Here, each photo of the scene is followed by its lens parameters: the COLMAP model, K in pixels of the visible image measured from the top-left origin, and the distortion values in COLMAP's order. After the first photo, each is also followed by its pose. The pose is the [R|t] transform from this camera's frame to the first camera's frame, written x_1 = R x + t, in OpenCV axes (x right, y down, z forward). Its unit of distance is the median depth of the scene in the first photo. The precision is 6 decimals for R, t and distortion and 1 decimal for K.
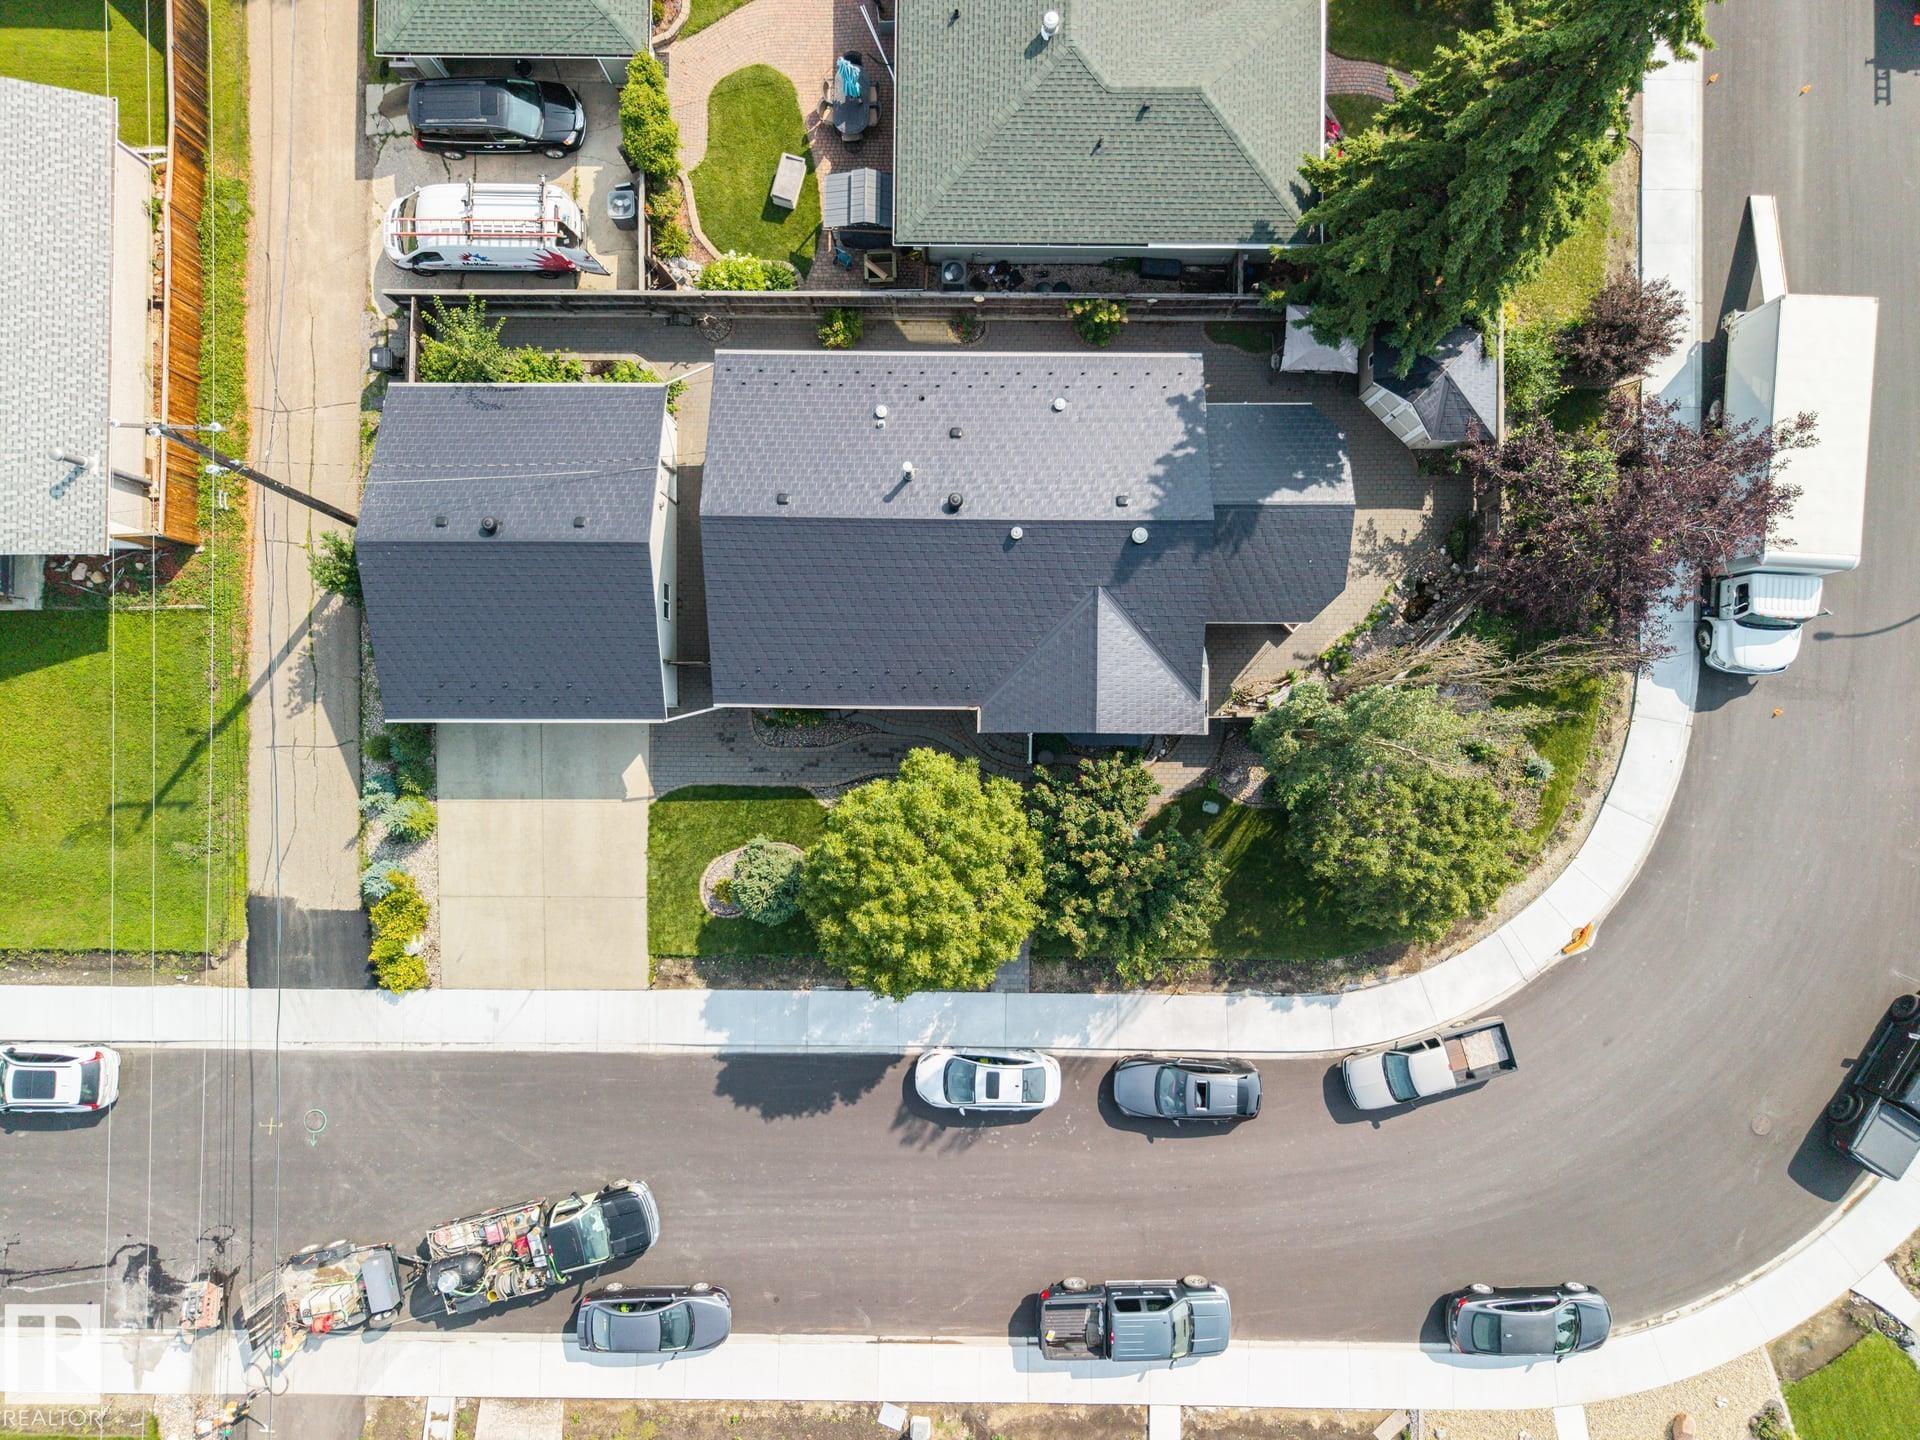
lens RADIAL K [[1282.2, 0, 956.4], [0, 1282.2, 707.7], [0, 0, 1]] dist [0.028678, -0.020945]
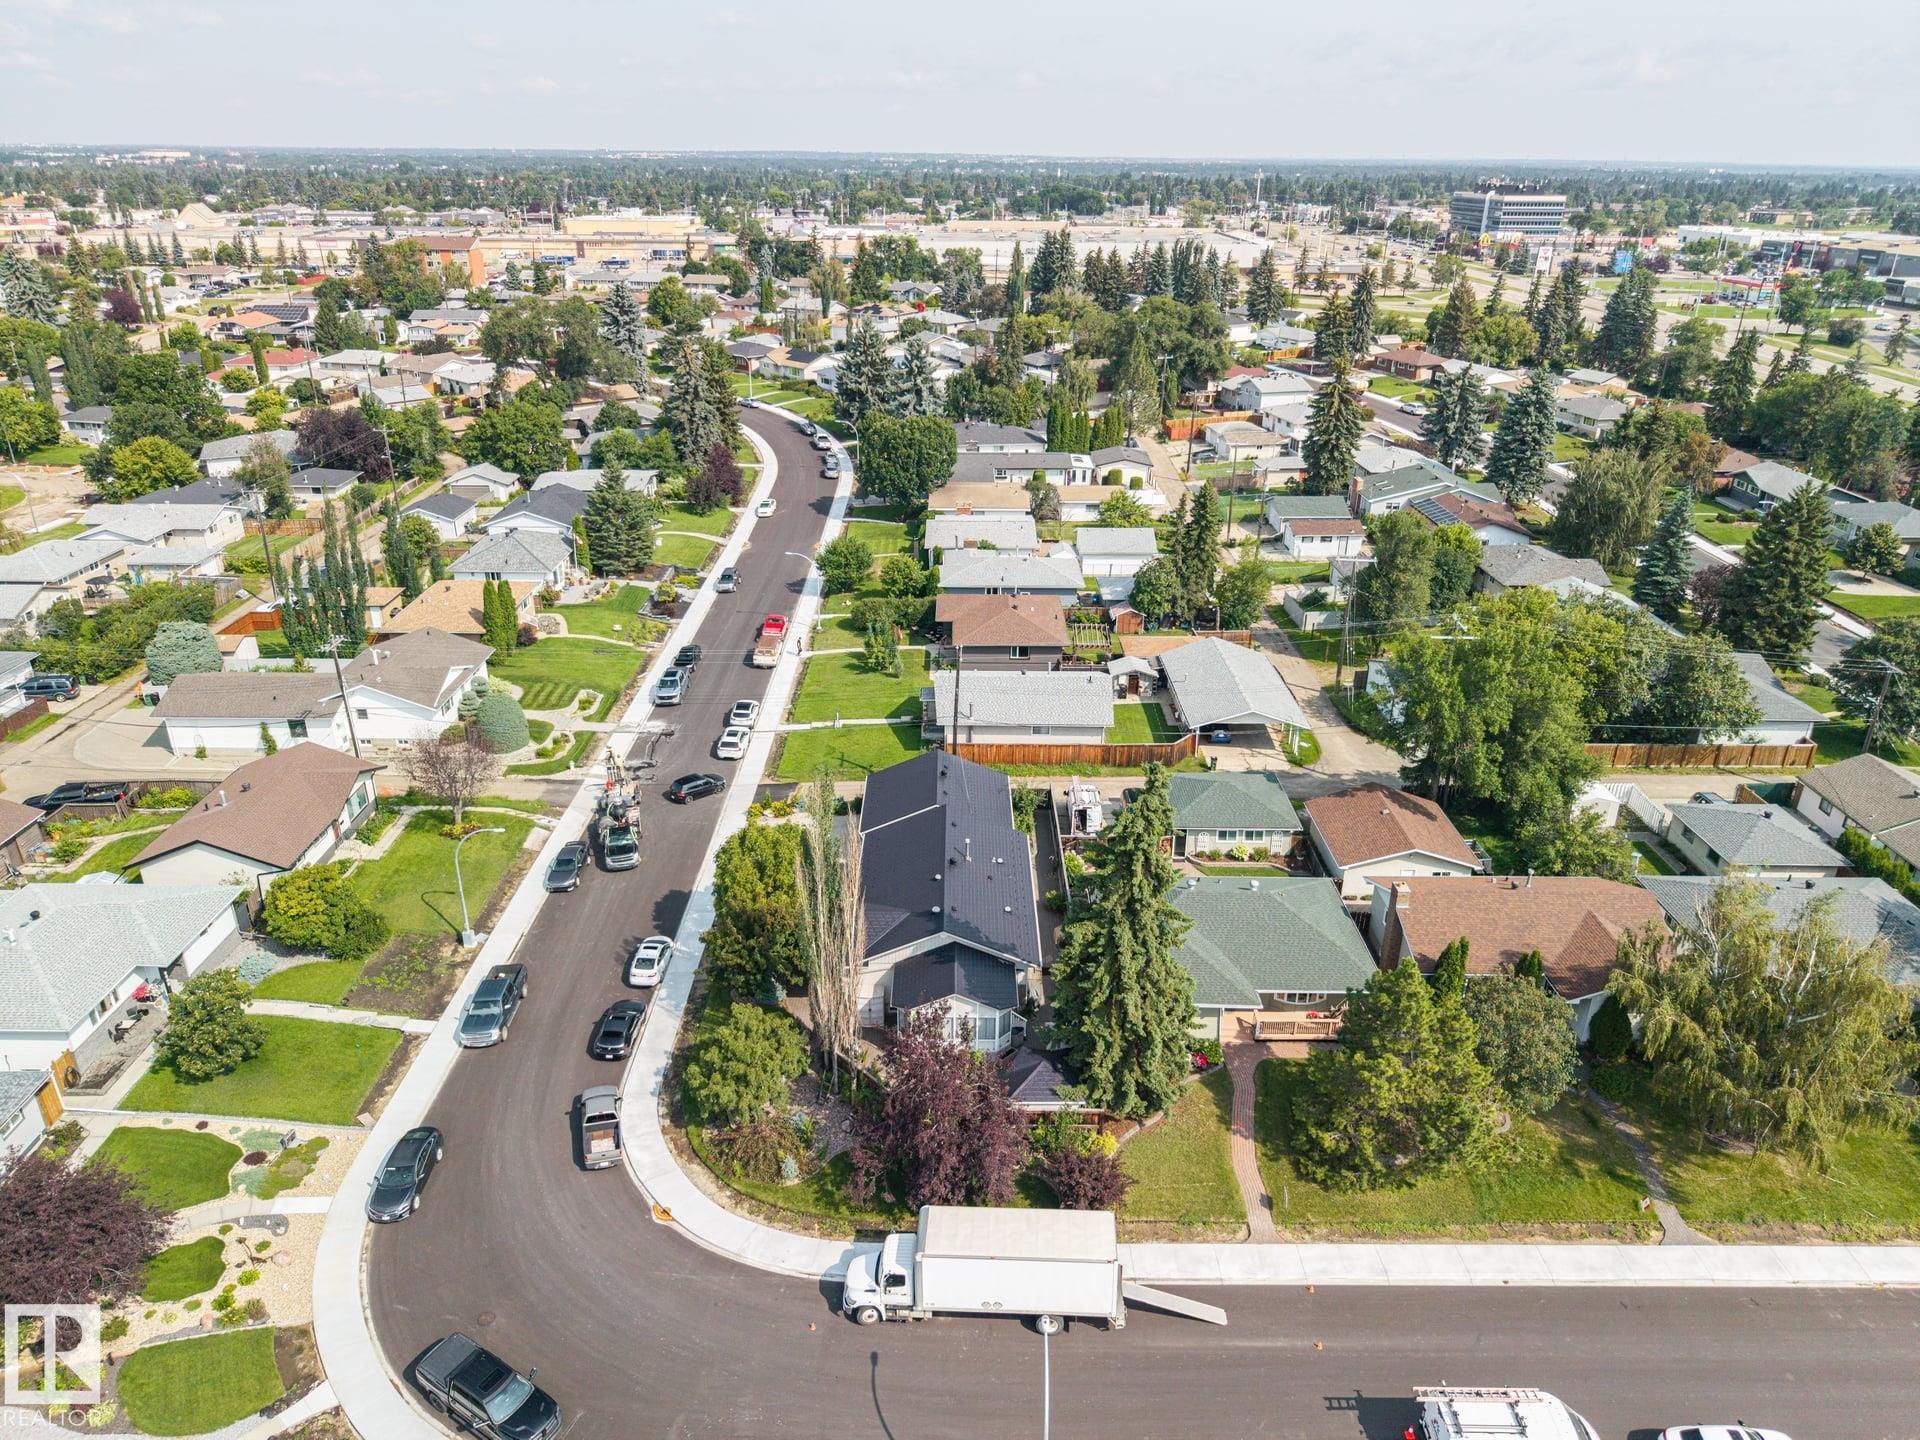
lens RADIAL K [[1282.2, 0, 954.9], [0, 1282.2, 725.3], [0, 0, 1]] dist [0.028678, -0.020945]
pose [[0.006415, 0.410109, -0.912014, 1.533485], [-0.999943, 0.010425, -0.002346, -0.135805], [0.008545, 0.911977, 0.410152, -0.038867]]
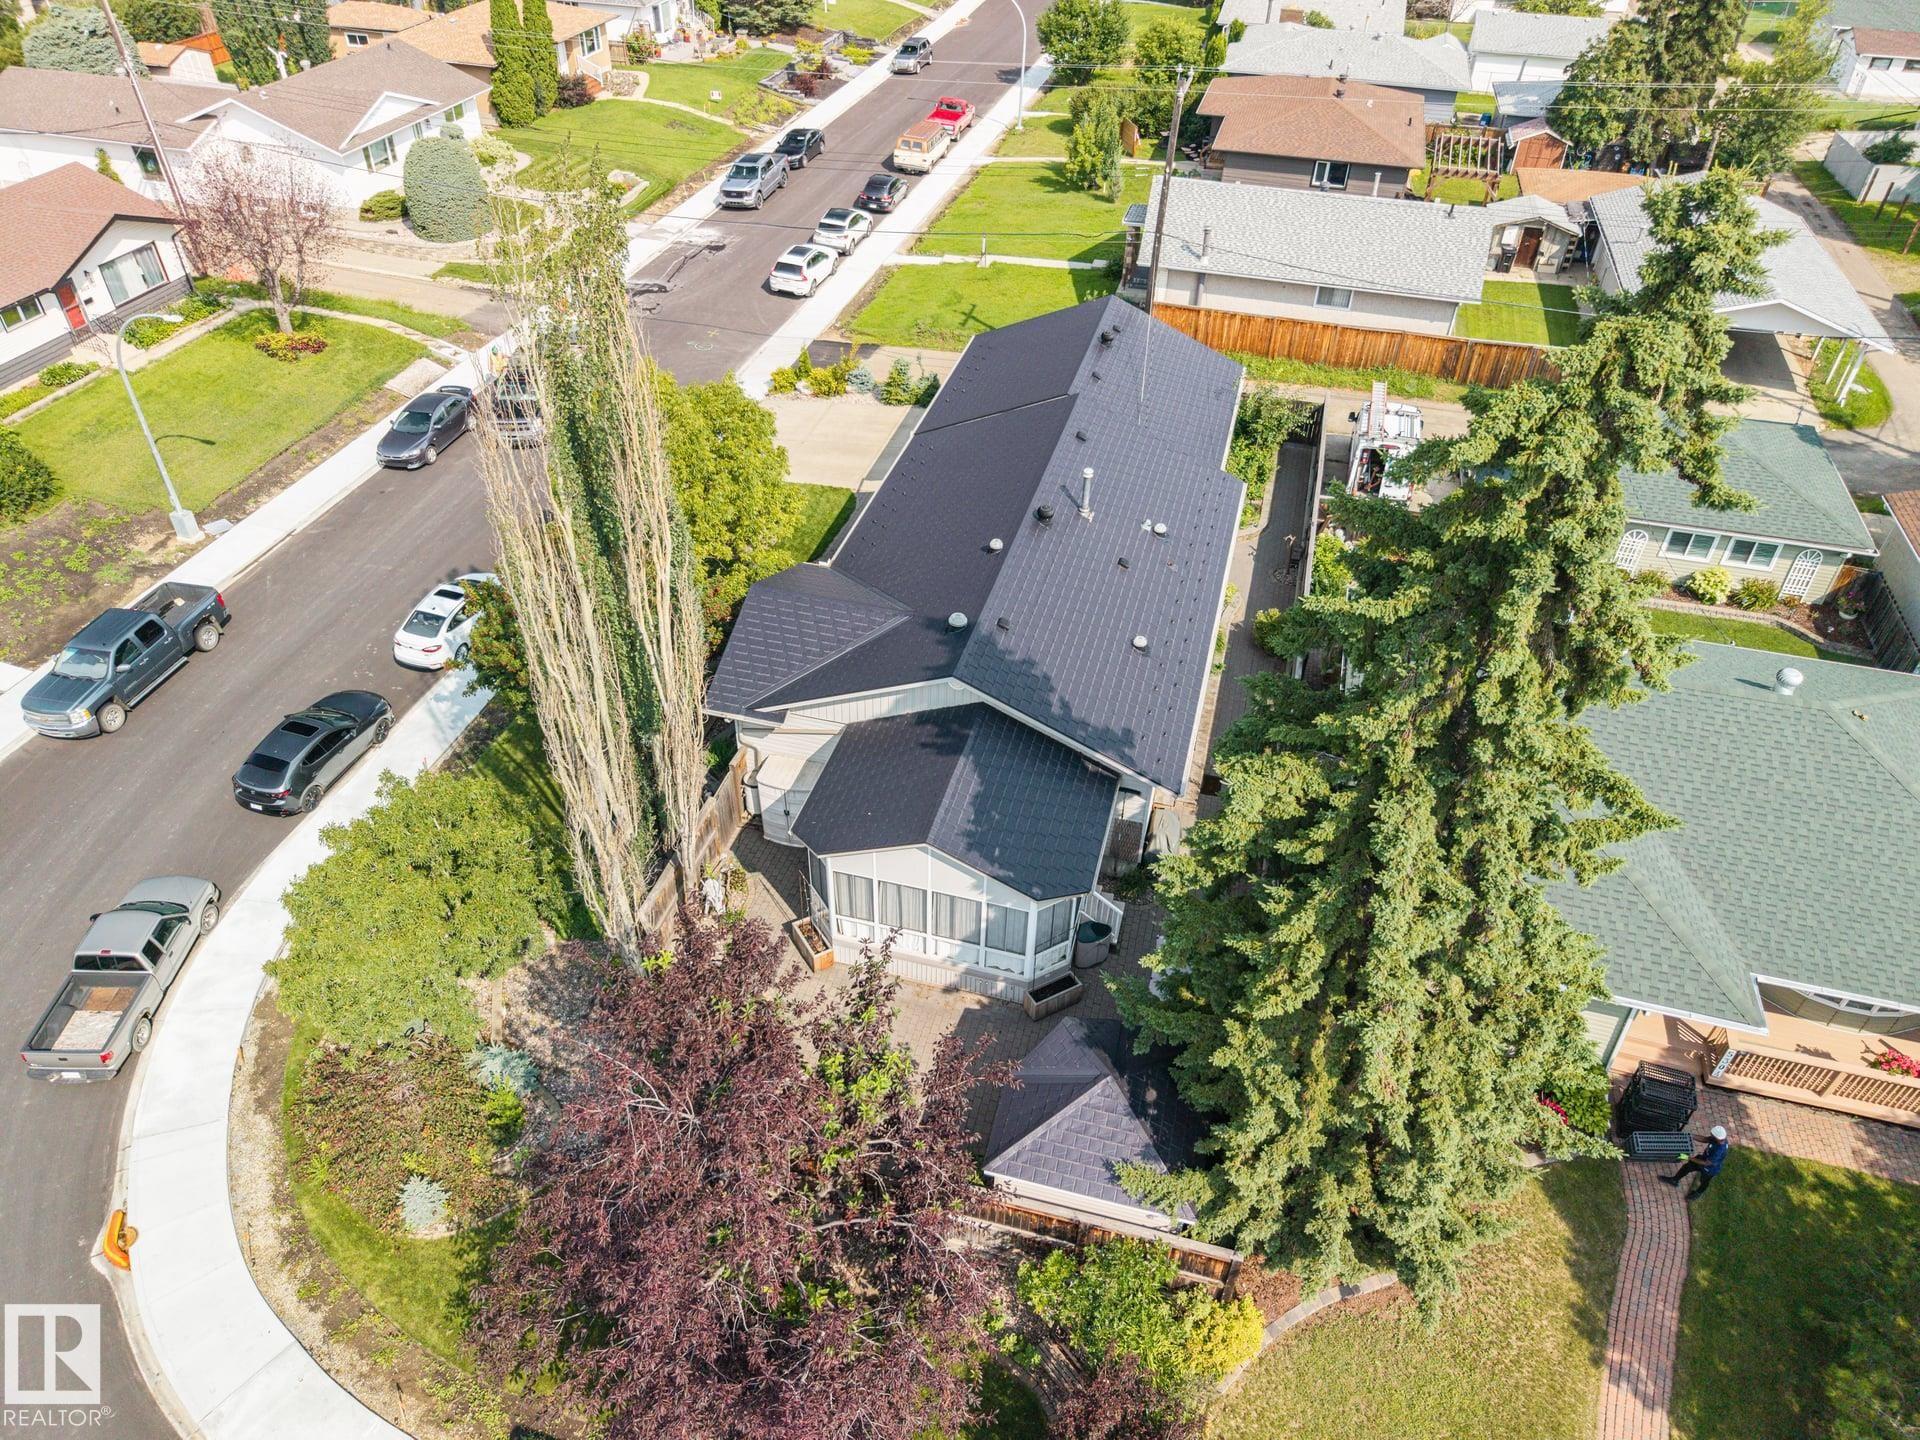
lens RADIAL K [[1282.2, 0, 948.0], [0, 1282.2, 720.5], [0, 0, 1]] dist [0.028678, -0.020945]
pose [[-0.257997, 0.614458, -0.745572, 0.674997], [-0.966146, -0.163902, 0.199245, -0.255530], [0.000227, 0.771736, 0.635943, 0.457940]]
